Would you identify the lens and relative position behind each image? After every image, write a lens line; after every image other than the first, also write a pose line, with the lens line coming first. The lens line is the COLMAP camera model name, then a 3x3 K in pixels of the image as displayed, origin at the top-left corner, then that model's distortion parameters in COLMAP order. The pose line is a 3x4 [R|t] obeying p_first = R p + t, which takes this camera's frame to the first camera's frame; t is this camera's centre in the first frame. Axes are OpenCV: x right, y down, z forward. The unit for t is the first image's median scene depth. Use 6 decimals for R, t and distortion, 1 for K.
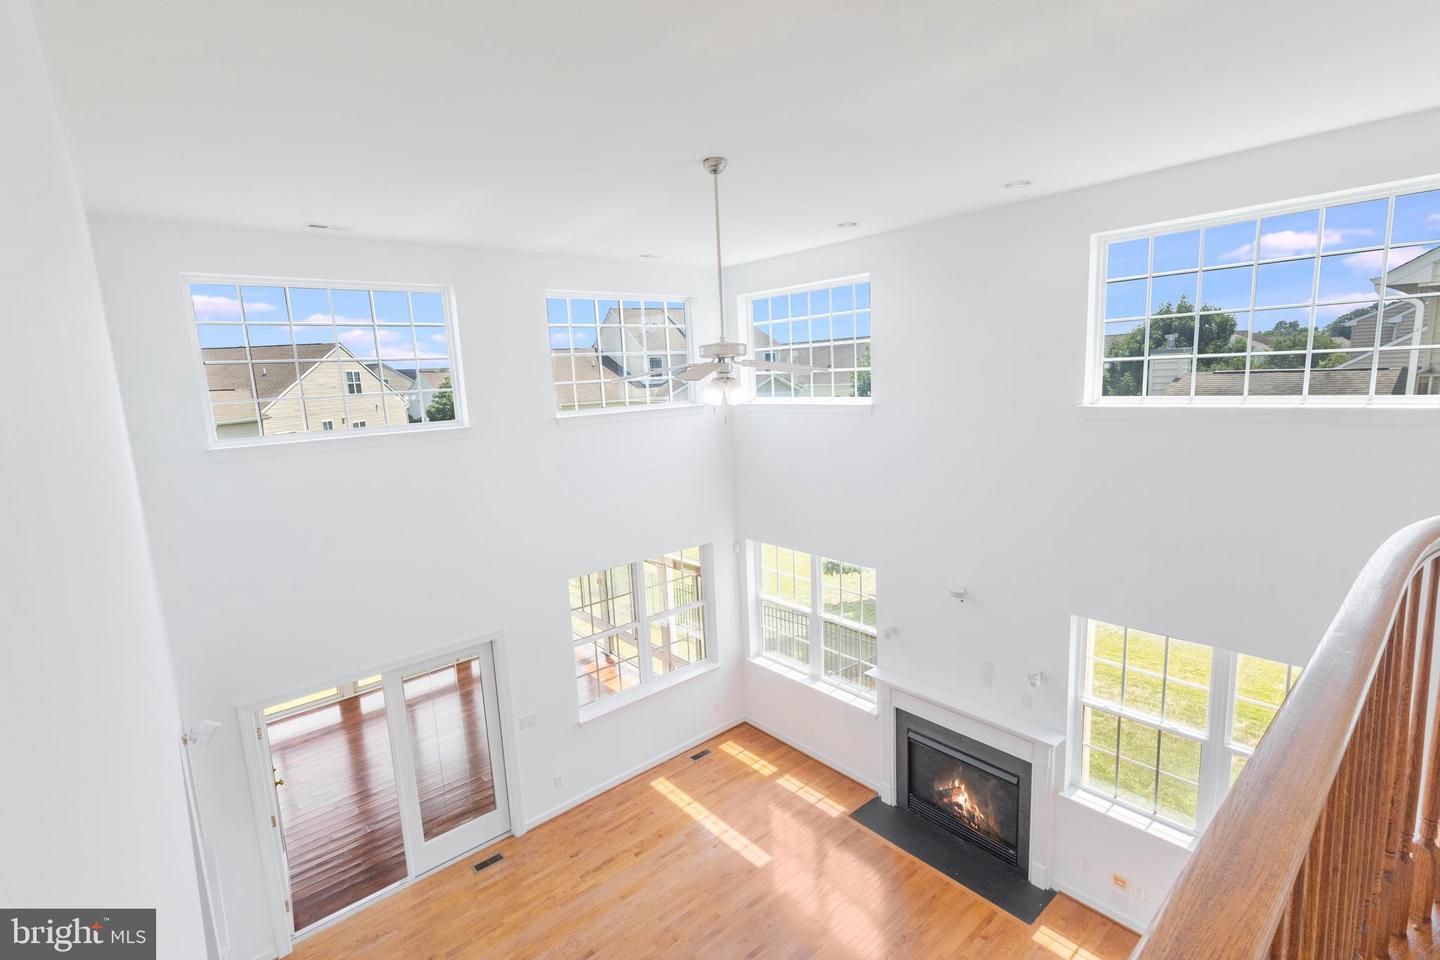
lens RADIAL K [[674.3, 0, 720.5], [0, 674.3, 476.4], [0, 0, 1]] dist [0.010491, 0.001293]
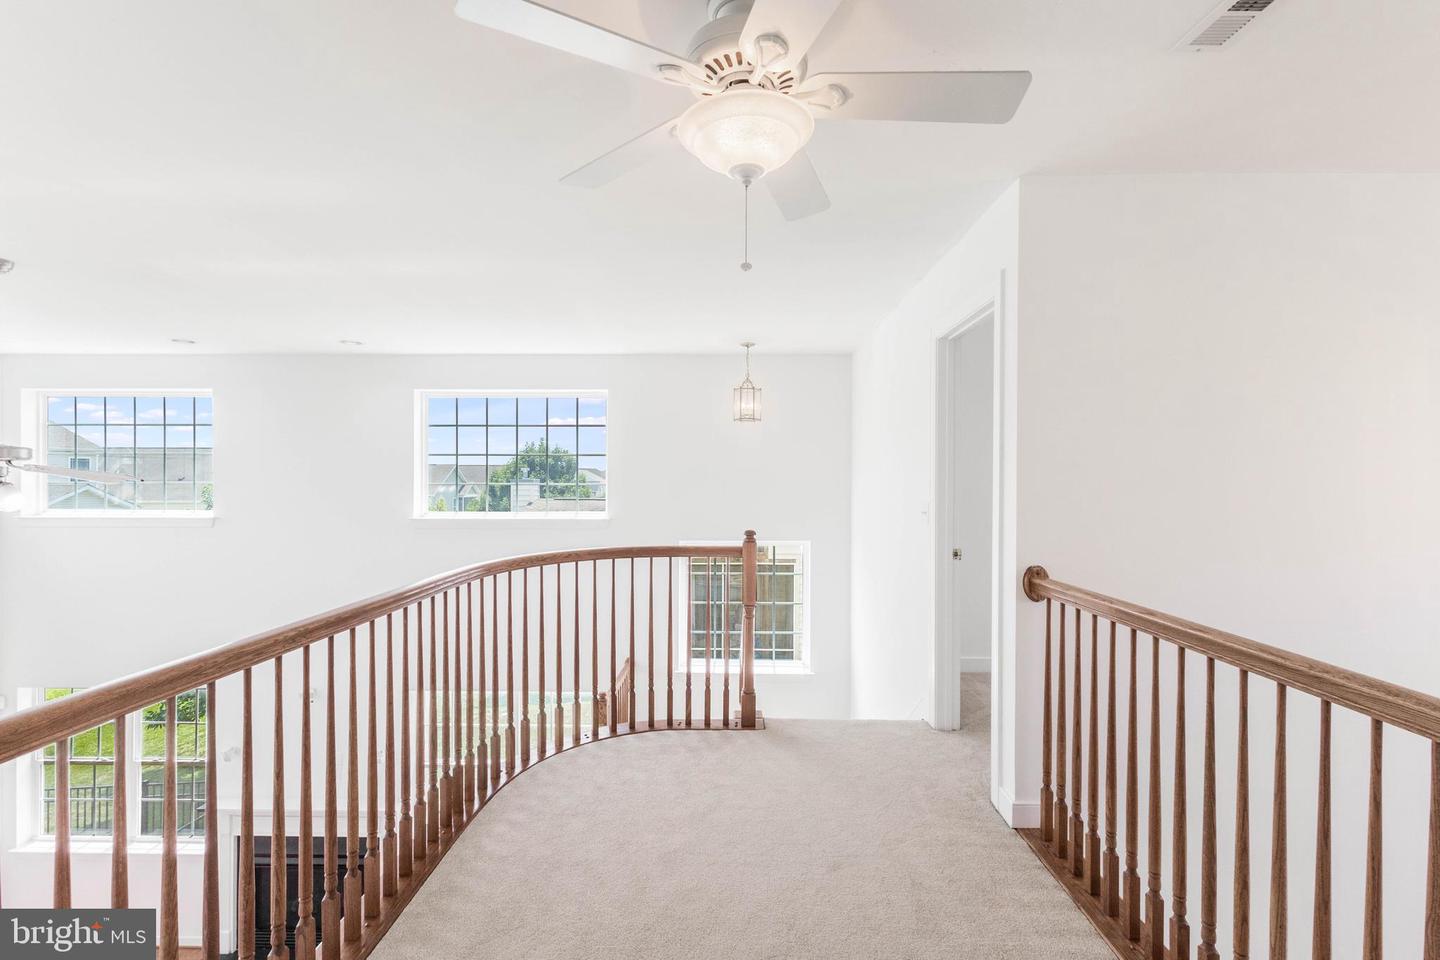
lens RADIAL K [[674.3, 0, 727.7], [0, 674.3, 482.6], [0, 0, 1]] dist [0.010491, 0.001293]
pose [[0.671132, 0.046290, 0.739891, -0.008533], [0.078552, 0.987990, -0.133064, 0.035040], [-0.737164, 0.147423, 0.659436, -0.220041]]
